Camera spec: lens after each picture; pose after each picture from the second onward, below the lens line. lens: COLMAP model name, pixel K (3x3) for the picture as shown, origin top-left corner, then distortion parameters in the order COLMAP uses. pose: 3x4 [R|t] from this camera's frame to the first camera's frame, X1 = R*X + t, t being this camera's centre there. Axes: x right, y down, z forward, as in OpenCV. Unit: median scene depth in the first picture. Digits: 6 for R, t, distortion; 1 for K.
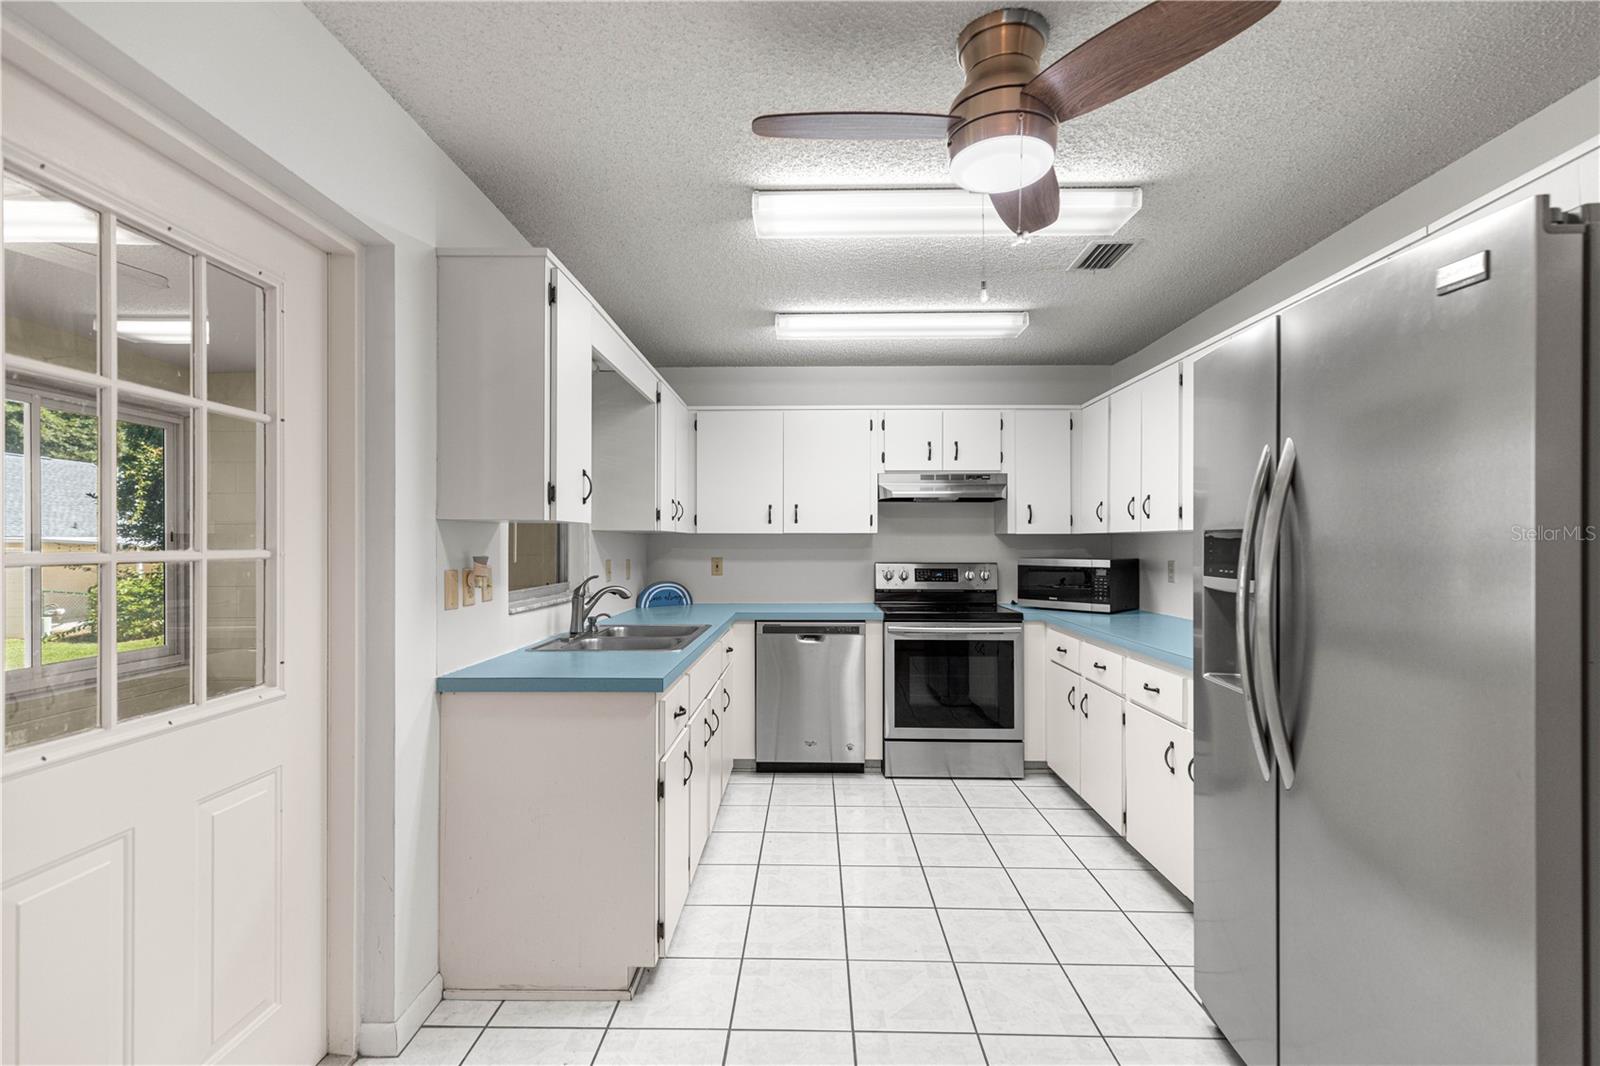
lens RADIAL K [[717.8, 0, 797.5], [0, 717.8, 541.0], [0, 0, 1]] dist [0.010385, -0.002337]
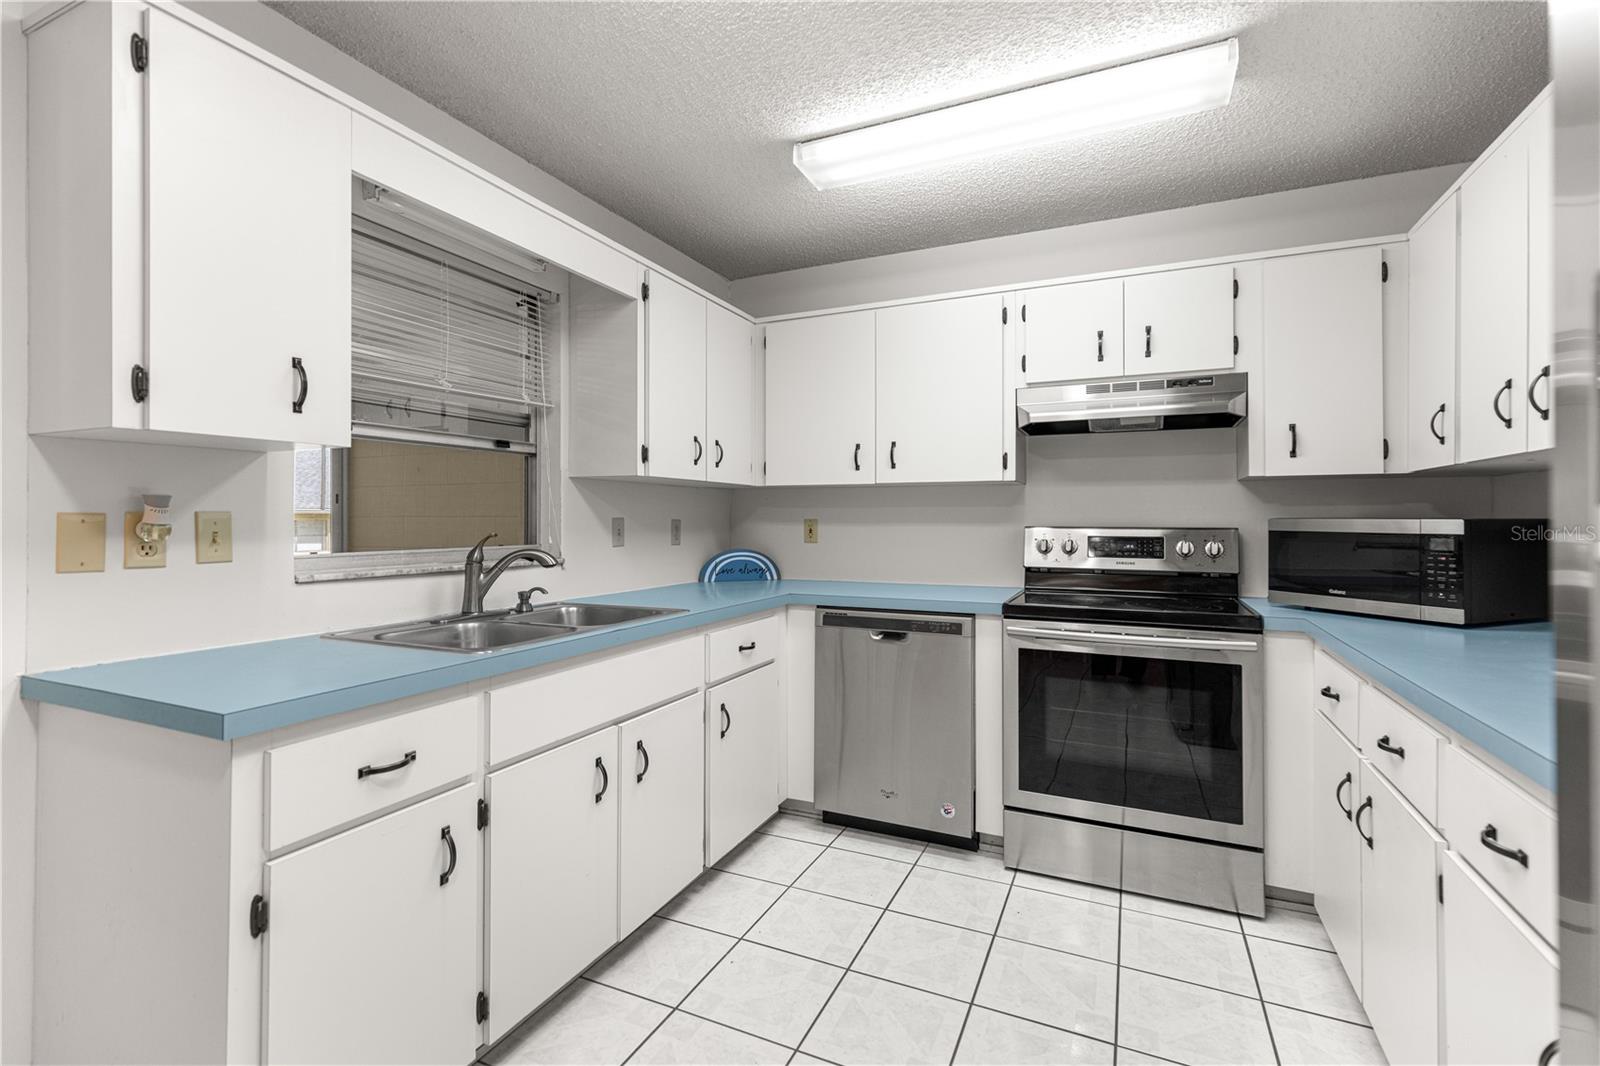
lens RADIAL K [[717.8, 0, 801.9], [0, 717.8, 515.9], [0, 0, 1]] dist [0.010385, -0.002337]
pose [[0.915848, -0.001500, -0.401523, 0.212962], [0.000736, 0.999998, -0.002057, 0.024323], [0.401525, 0.001588, 0.915847, 0.353168]]
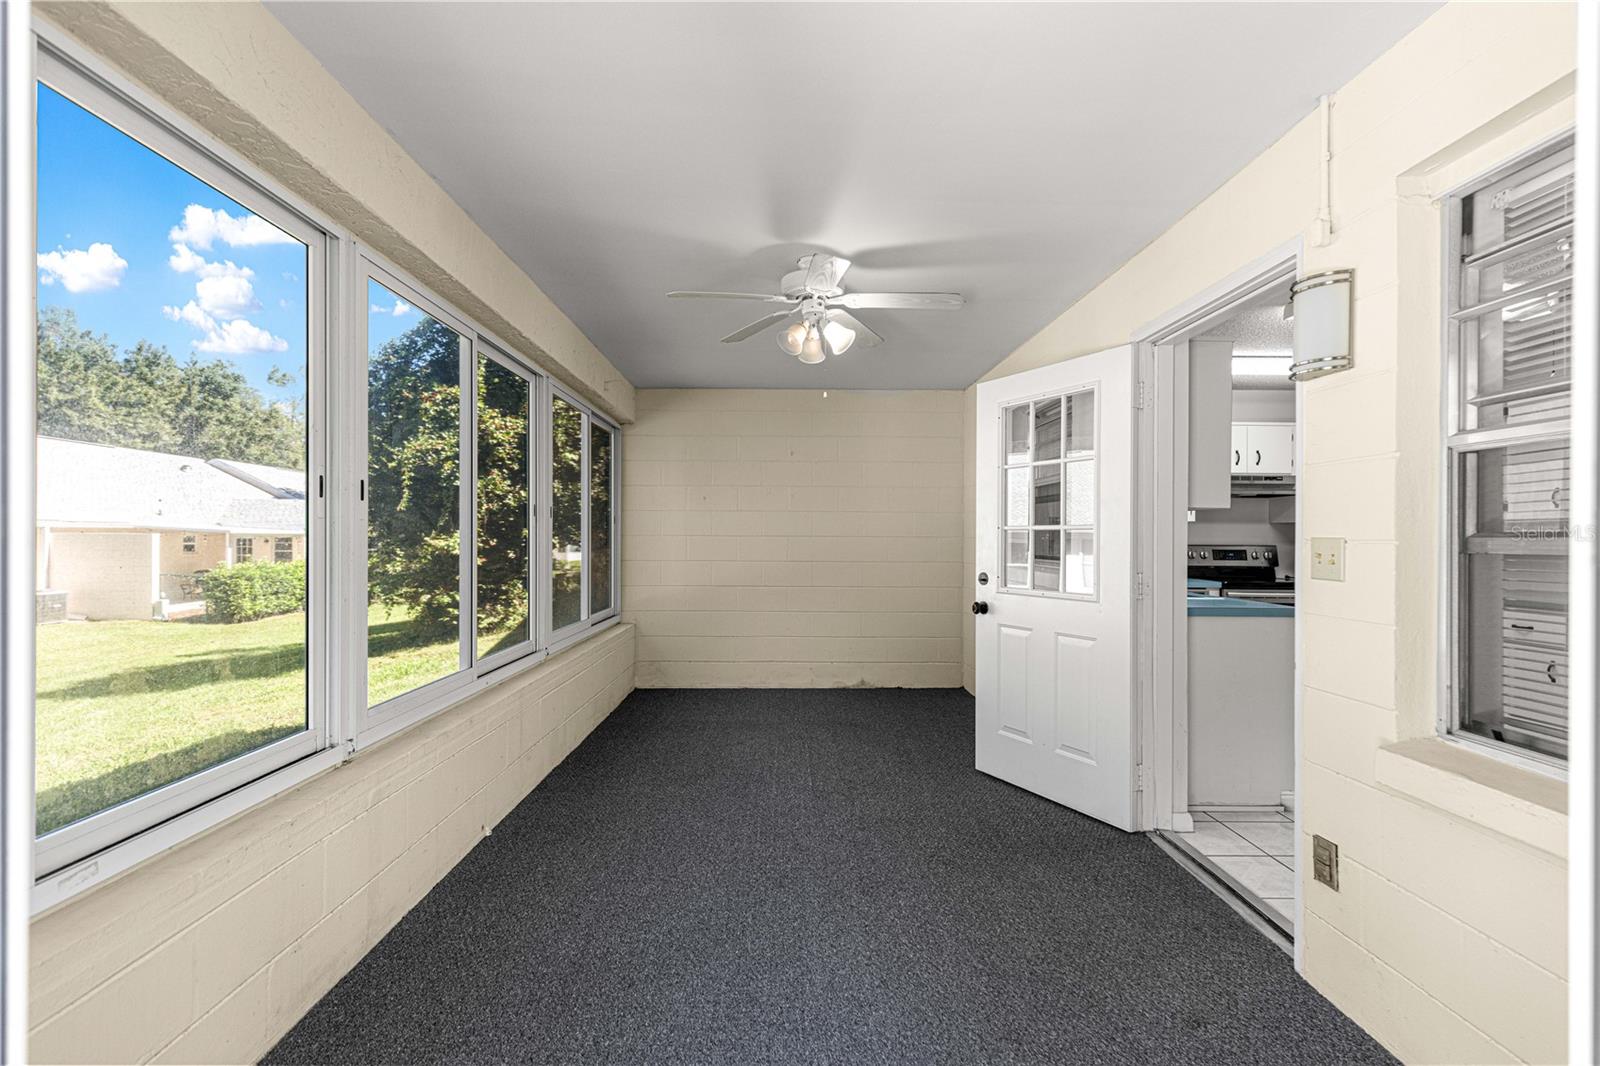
lens RADIAL K [[717.8, 0, 789.9], [0, 717.8, 527.8], [0, 0, 1]] dist [0.010385, -0.002337]
pose [[0.999734, 0.004690, 0.022581, -0.697078], [-0.004585, 0.999978, -0.004711, 0.010571], [-0.022603, 0.004606, 0.999734, -0.292391]]
